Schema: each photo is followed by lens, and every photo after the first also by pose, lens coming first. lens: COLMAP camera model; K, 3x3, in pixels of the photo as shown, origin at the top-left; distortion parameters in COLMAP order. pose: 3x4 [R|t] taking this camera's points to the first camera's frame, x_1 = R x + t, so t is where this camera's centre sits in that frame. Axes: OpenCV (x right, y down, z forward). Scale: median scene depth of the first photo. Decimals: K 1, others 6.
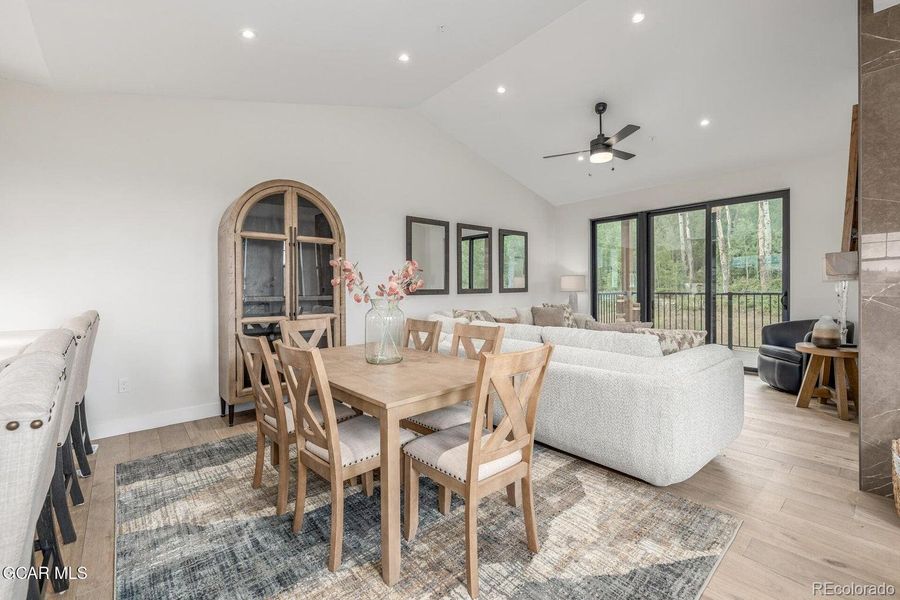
lens RADIAL K [[383.3, 0, 455.0], [0, 383.3, 292.5], [0, 0, 1]] dist [0.000326, 0.000239]
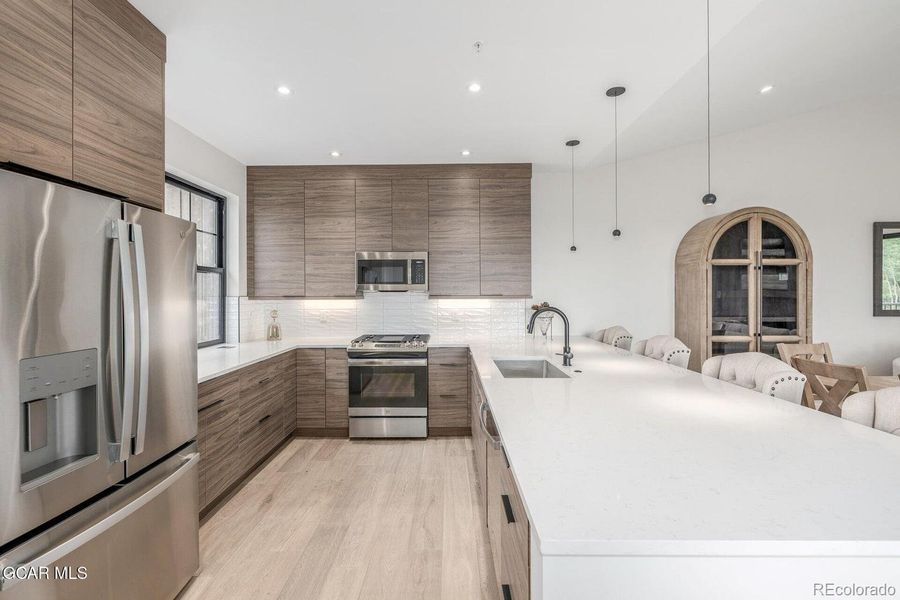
lens RADIAL K [[383.3, 0, 451.4], [0, 383.3, 295.5], [0, 0, 1]] dist [0.000326, 0.000239]
pose [[0.745409, 0.004317, -0.666593, -0.289359], [-0.006895, 0.999975, -0.001234, -0.036090], [0.666571, 0.005516, 0.745421, -0.278193]]
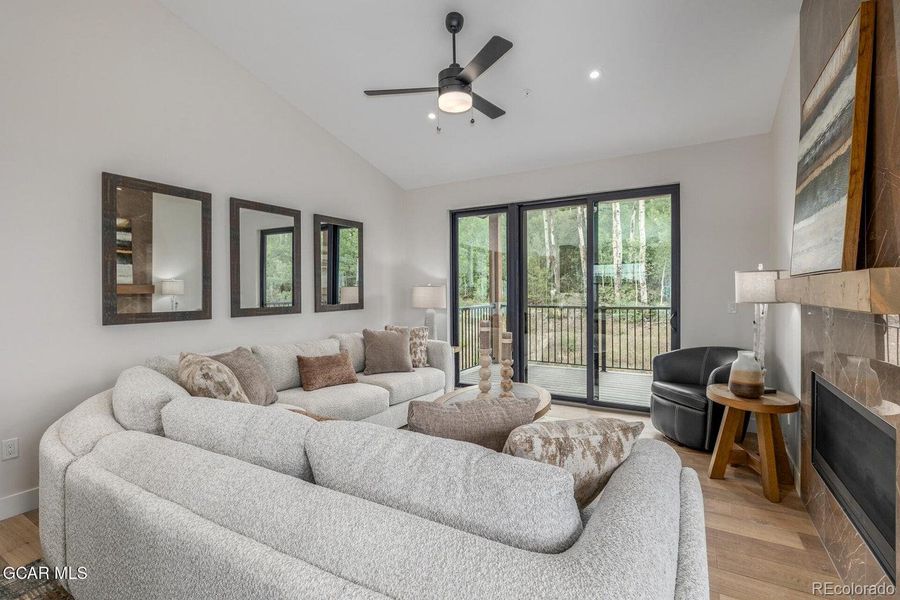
lens RADIAL K [[404.6, 0, 469.1], [0, 404.6, 291.4], [0, 0, 1]] dist [-0.004847, -0.000041]
pose [[0.938484, 0.002005, 0.345317, 0.170878], [0.001940, 0.999937, -0.011076, -0.036723], [-0.345317, 0.011064, 0.938421, 0.367498]]
